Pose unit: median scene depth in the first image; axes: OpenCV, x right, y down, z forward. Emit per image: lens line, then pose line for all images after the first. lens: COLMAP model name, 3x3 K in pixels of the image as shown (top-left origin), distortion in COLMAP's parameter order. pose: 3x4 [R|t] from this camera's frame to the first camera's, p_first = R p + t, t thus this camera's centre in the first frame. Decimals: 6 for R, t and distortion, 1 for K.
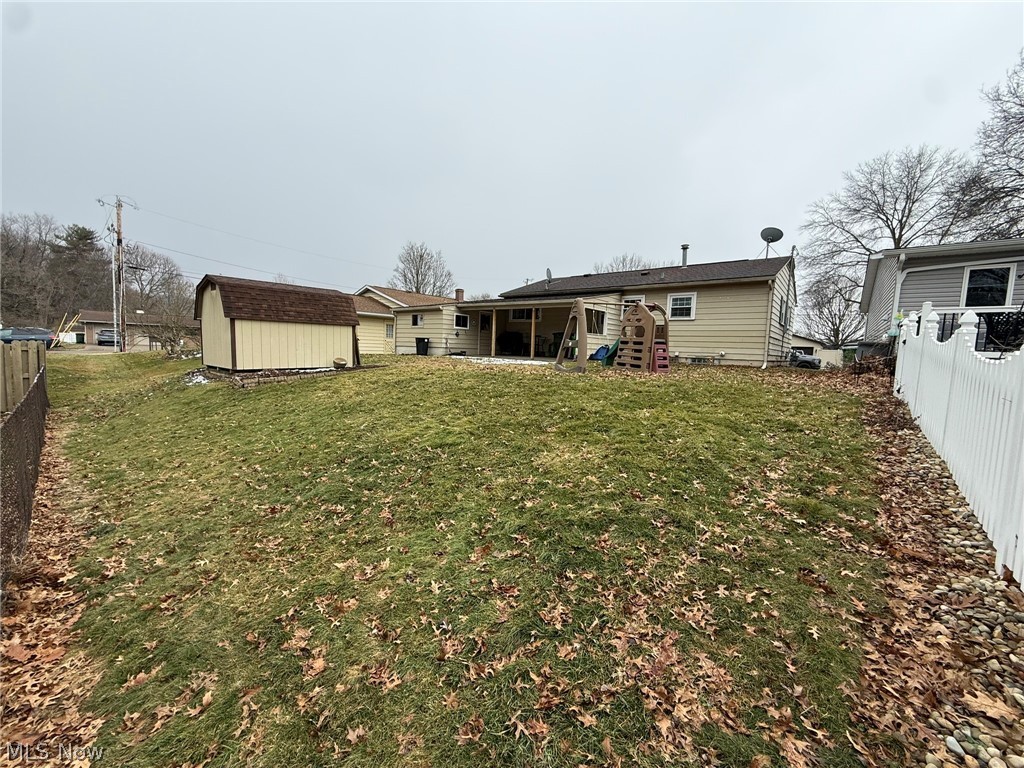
lens RADIAL K [[406.0, 0, 514.7], [0, 406.0, 384.4], [0, 0, 1]] dist [-0.001467, -0.000114]
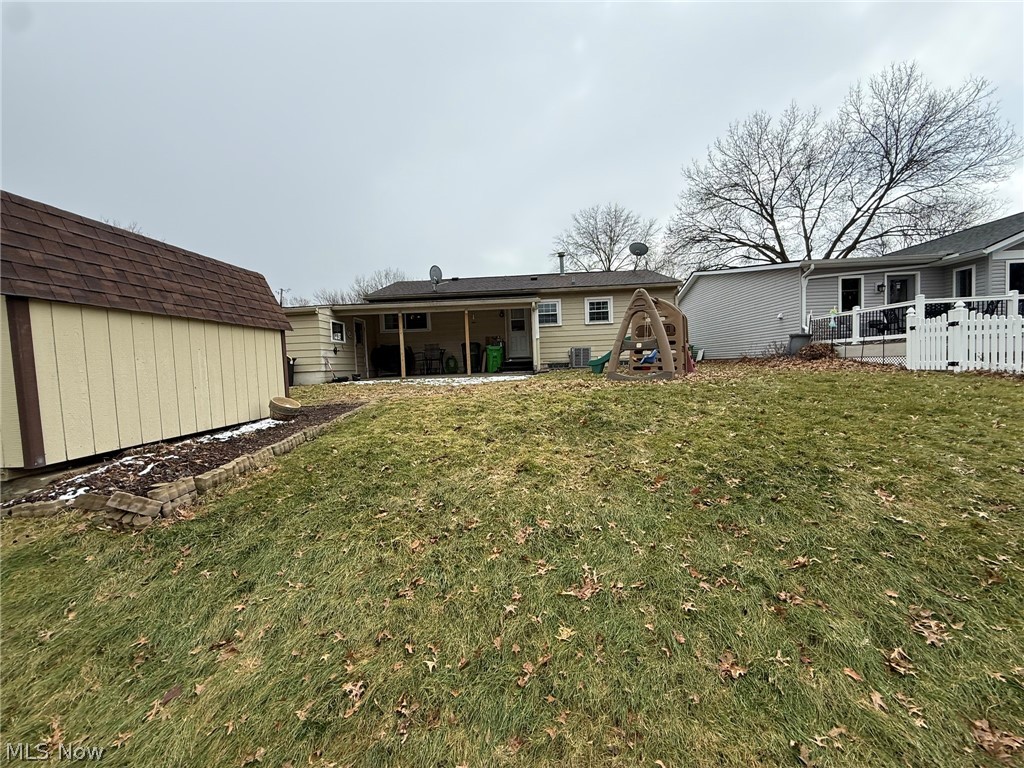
lens RADIAL K [[406.0, 0, 514.7], [0, 406.0, 384.4], [0, 0, 1]] dist [-0.001467, -0.000114]
pose [[0.799256, -0.094990, 0.593436, -0.346040], [0.122199, 0.992489, -0.005716, -0.030934], [-0.588436, 0.077086, 0.804861, 0.321613]]
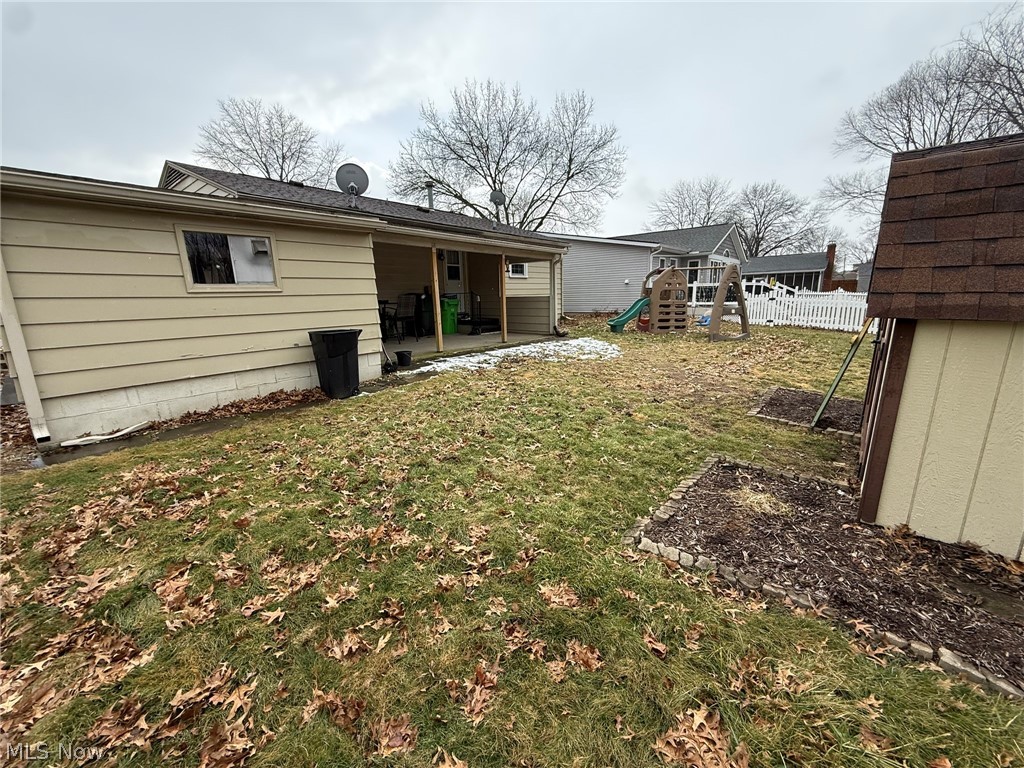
lens RADIAL K [[406.0, 0, 514.7], [0, 406.0, 384.4], [0, 0, 1]] dist [-0.001467, -0.000114]
pose [[0.027032, -0.248248, 0.968319, -0.553988], [0.112785, 0.963245, 0.243798, -0.144525], [-0.993252, 0.102622, 0.054037, 0.944672]]
